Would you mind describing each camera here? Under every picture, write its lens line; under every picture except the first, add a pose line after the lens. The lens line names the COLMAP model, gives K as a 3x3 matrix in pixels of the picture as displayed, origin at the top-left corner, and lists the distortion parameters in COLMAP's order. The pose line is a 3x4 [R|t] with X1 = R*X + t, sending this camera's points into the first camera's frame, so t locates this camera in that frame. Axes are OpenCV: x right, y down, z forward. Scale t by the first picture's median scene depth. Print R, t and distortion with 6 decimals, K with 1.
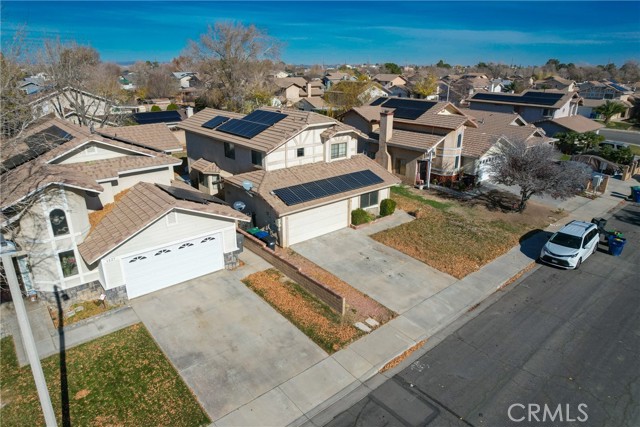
lens RADIAL K [[413.1, 0, 324.8], [0, 413.1, 214.8], [0, 0, 1]] dist [-0.074055, 0.072657]
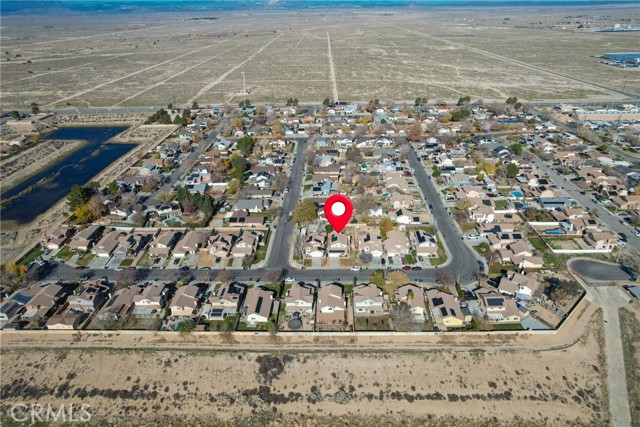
lens RADIAL K [[413.1, 0, 324.8], [0, 413.1, 214.8], [0, 0, 1]] dist [-0.074055, 0.072657]
pose [[0.734501, 0.281176, -0.617615, 5.155568], [-0.209189, 0.959614, 0.188096, -2.479173], [0.645561, -0.008958, 0.763657, -5.932920]]
